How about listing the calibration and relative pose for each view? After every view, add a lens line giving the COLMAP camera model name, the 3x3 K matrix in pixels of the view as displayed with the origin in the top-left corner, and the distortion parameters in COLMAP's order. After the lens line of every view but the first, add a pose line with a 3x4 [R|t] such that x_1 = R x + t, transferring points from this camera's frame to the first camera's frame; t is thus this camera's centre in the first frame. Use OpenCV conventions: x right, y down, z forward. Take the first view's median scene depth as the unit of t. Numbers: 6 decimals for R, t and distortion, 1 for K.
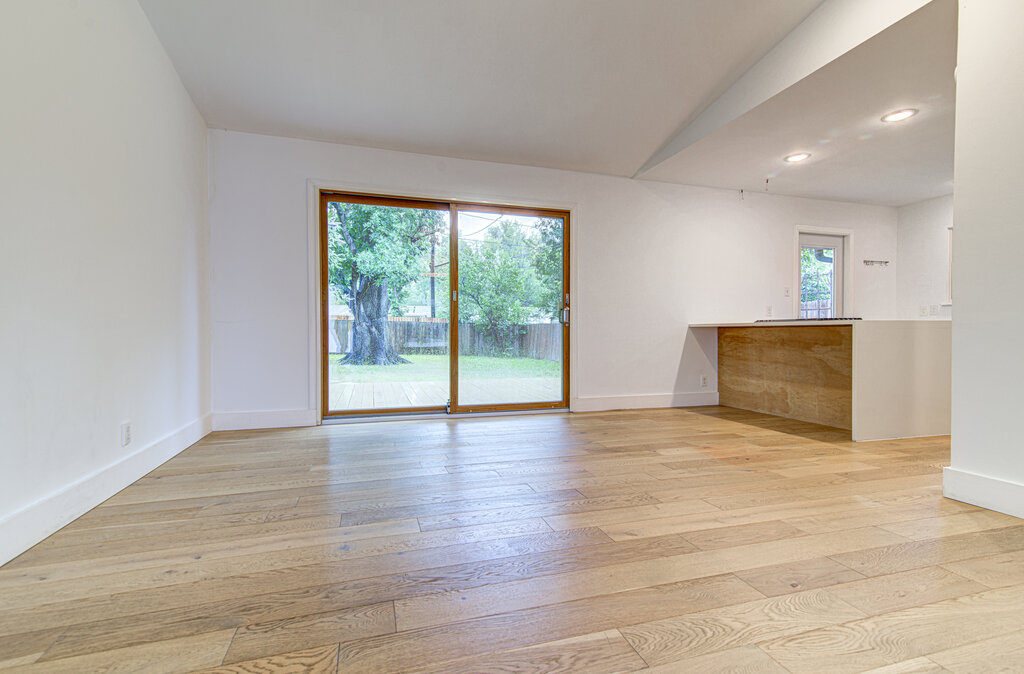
lens RADIAL K [[477.0, 0, 515.8], [0, 477.0, 339.9], [0, 0, 1]] dist [0.014937, -0.000508]
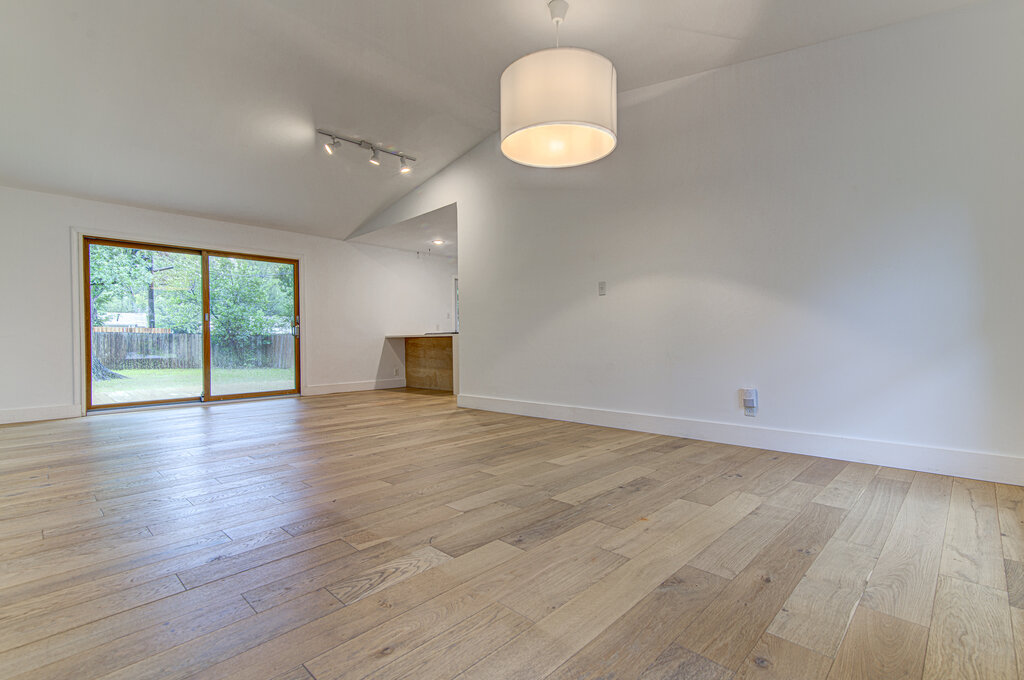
lens RADIAL K [[477.0, 0, 521.7], [0, 477.0, 342.4], [0, 0, 1]] dist [0.014937, -0.000508]
pose [[0.876467, -0.013535, 0.481271, 0.001738], [0.019914, 0.999768, -0.008150, 0.010868], [-0.481050, 0.016727, 0.876534, -0.625360]]
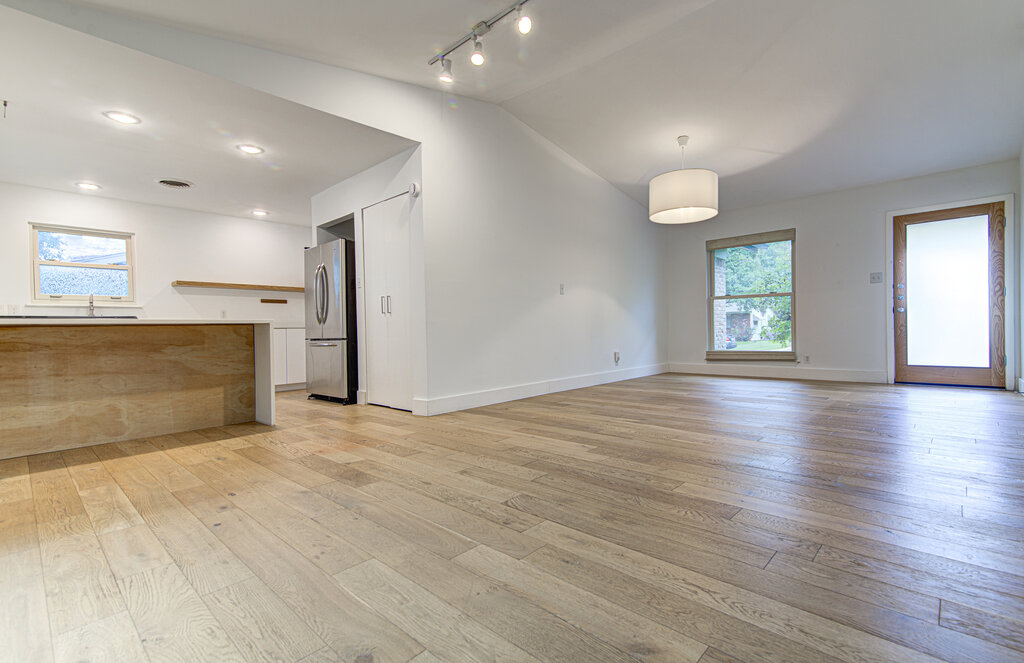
lens RADIAL K [[470.9, 0, 507.6], [0, 470.9, 334.0], [0, 0, 1]] dist [0.020852, 0.001389]
pose [[-0.486781, -0.001266, 0.873523, -0.399483], [0.032026, 0.999301, 0.019295, -0.007955], [-0.872937, 0.037368, -0.486400, 0.758366]]
